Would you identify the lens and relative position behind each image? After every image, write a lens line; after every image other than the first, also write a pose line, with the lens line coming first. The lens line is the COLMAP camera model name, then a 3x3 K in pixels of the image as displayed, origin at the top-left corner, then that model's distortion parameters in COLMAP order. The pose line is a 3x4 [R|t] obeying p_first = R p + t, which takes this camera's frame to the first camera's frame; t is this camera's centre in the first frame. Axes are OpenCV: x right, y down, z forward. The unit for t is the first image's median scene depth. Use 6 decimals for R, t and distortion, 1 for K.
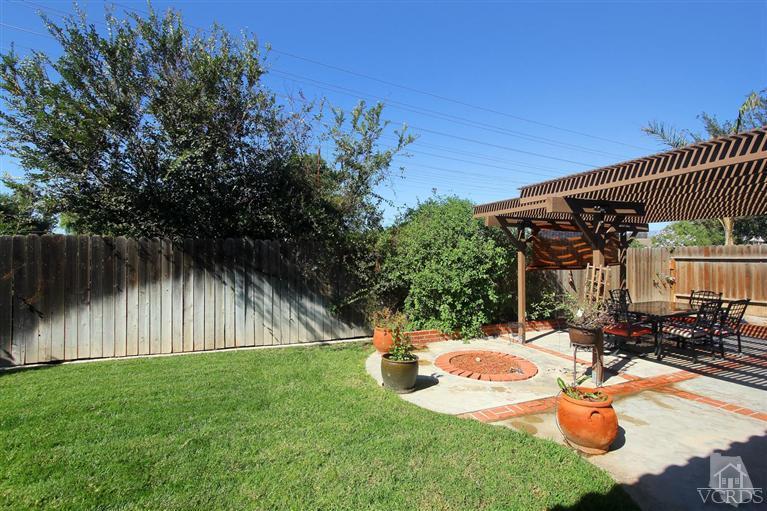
lens RADIAL K [[366.3, 0, 384.0], [0, 366.3, 257.2], [0, 0, 1]] dist [-0.004338, -0.000463]
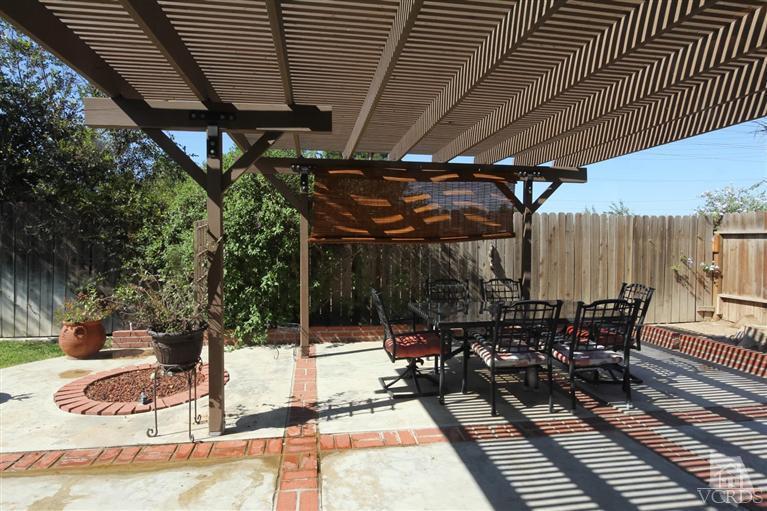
lens RADIAL K [[457.6, 0, 384.2], [0, 457.6, 249.1], [0, 0, 1]] dist [-0.023542, 0.000282]
pose [[0.974314, 0.016065, -0.224619, 0.652084], [-0.011386, 0.999691, 0.022110, 0.027448], [0.224904, -0.018984, 0.974196, 0.254829]]
